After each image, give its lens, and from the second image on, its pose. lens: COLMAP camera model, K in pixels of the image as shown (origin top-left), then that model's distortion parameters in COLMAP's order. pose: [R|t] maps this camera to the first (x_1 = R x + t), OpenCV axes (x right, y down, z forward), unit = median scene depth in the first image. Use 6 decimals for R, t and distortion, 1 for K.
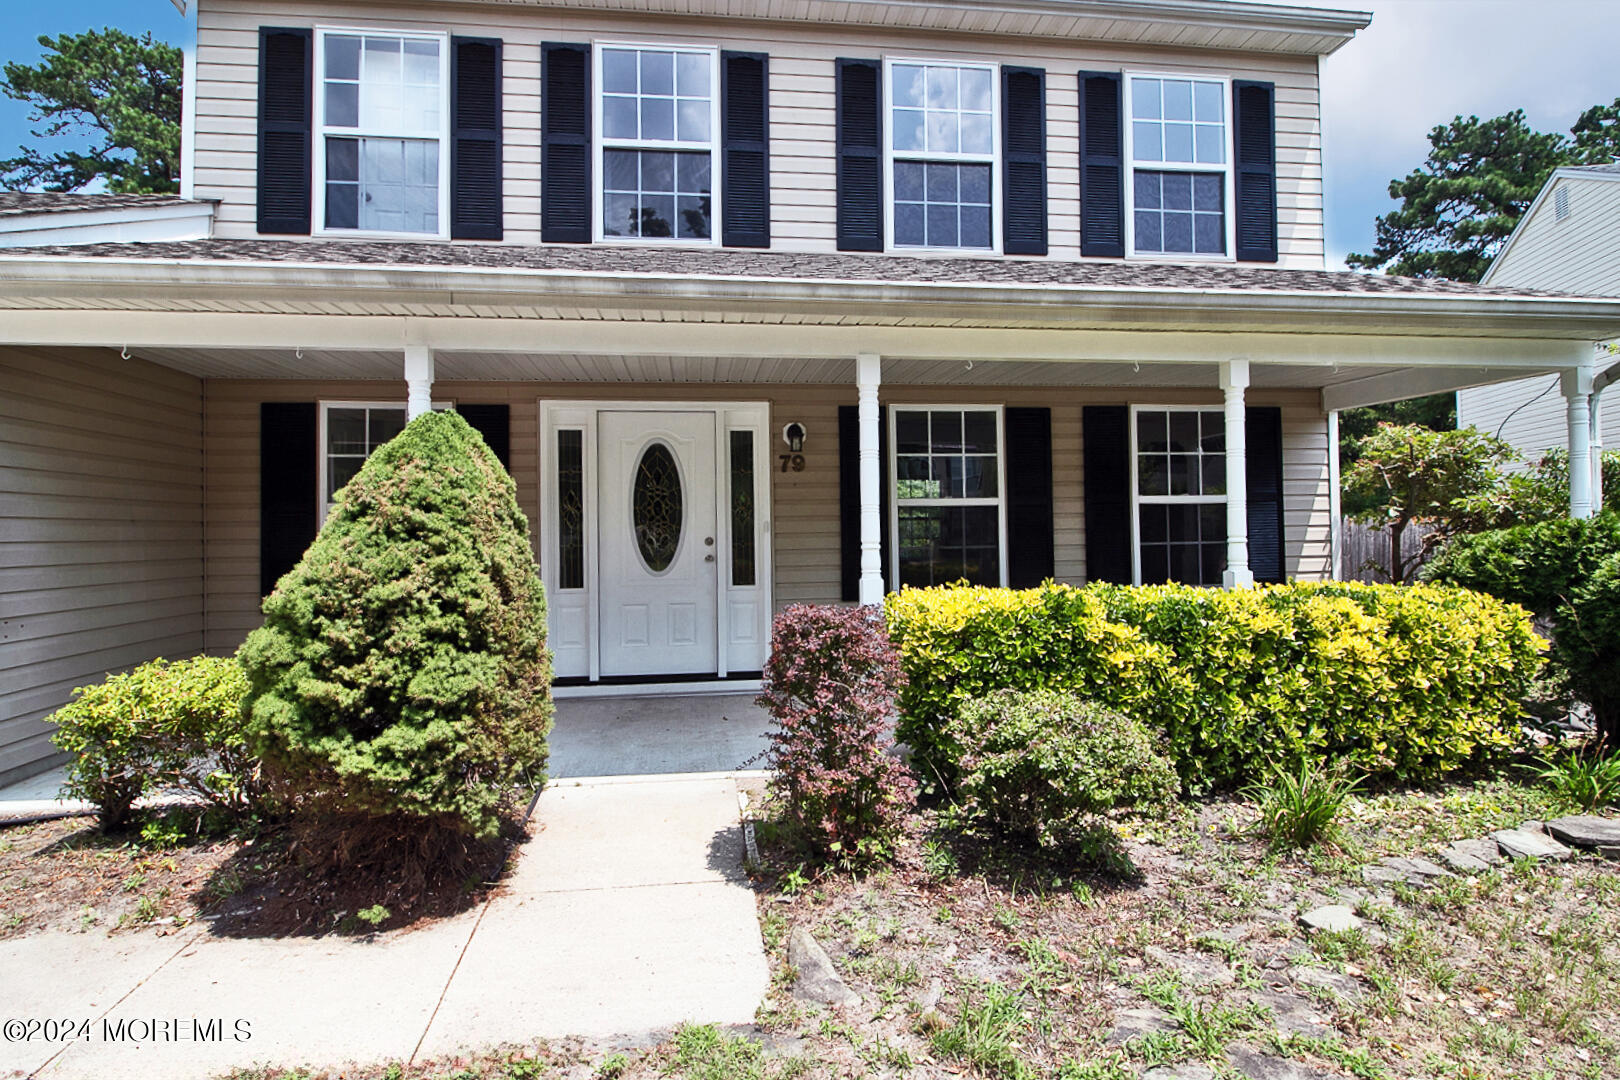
lens RADIAL K [[859.4, 0, 785.2], [0, 859.4, 528.3], [0, 0, 1]] dist [0.000544, -0.011639]
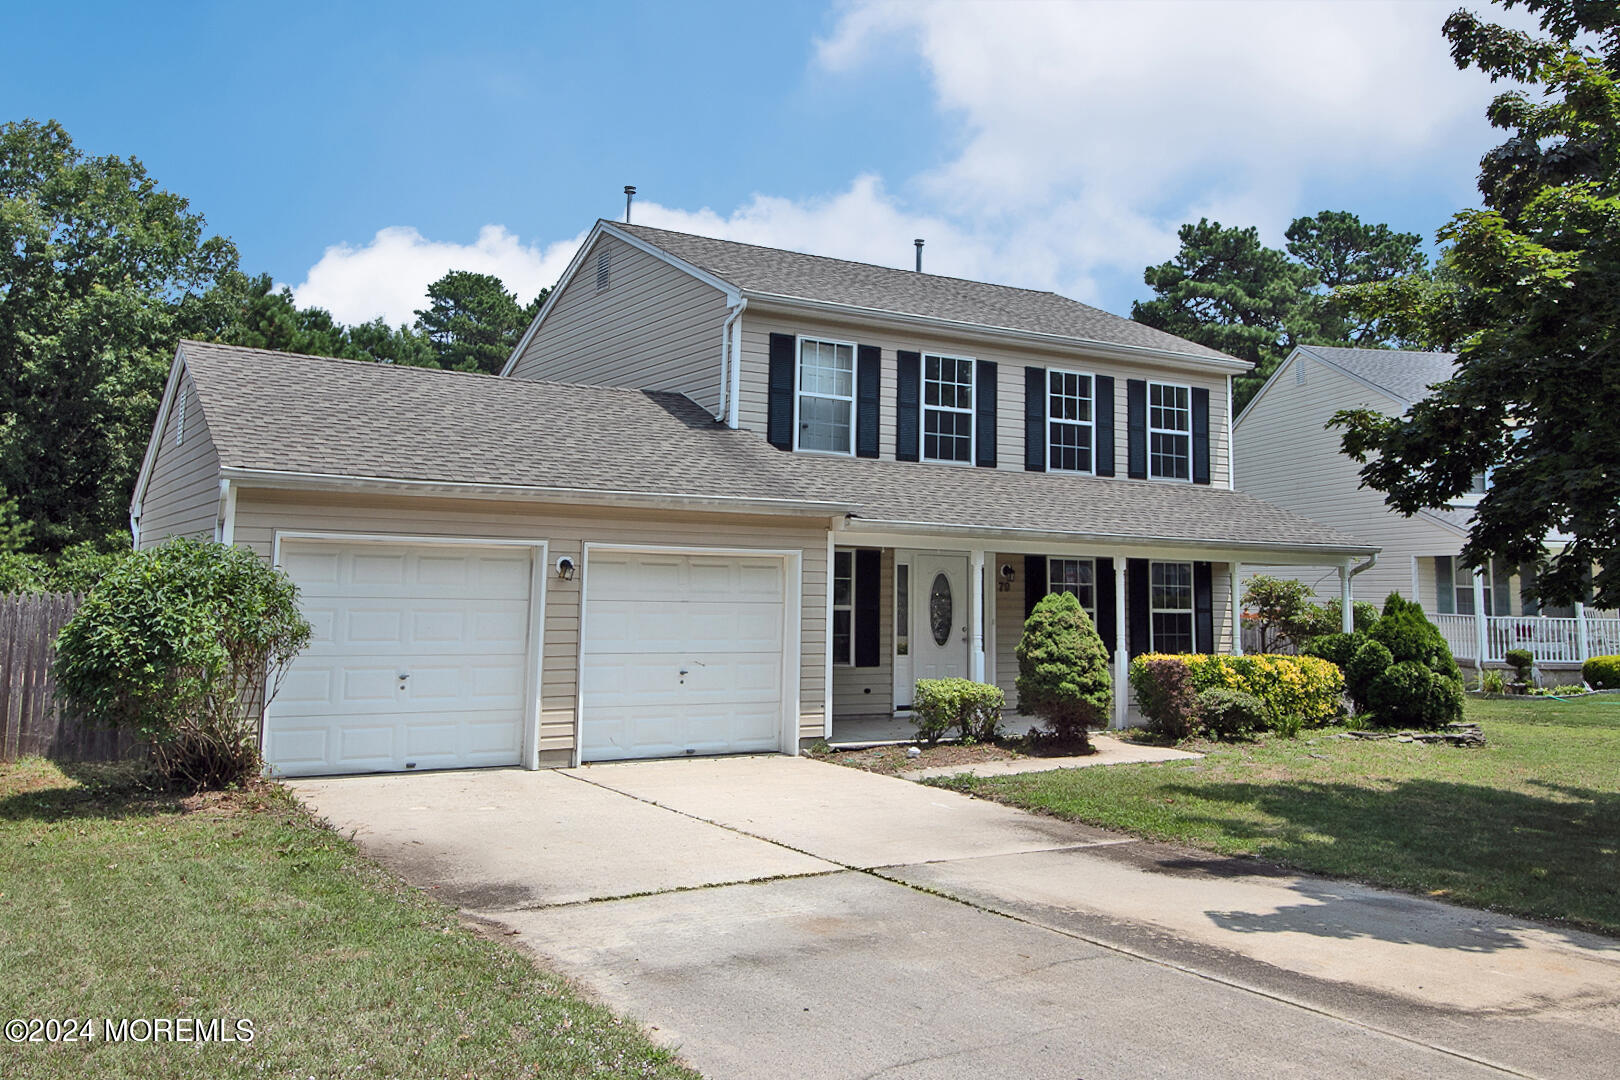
lens RADIAL K [[1358.9, 0, 808.9], [0, 1358.9, 446.2], [0, 0, 1]] dist [0.054548, 0.004354]
pose [[0.909279, 0.071369, 0.410022, -1.598526], [-0.029924, 0.993848, -0.106632, -0.053417], [-0.415110, 0.084689, 0.905821, -1.483609]]
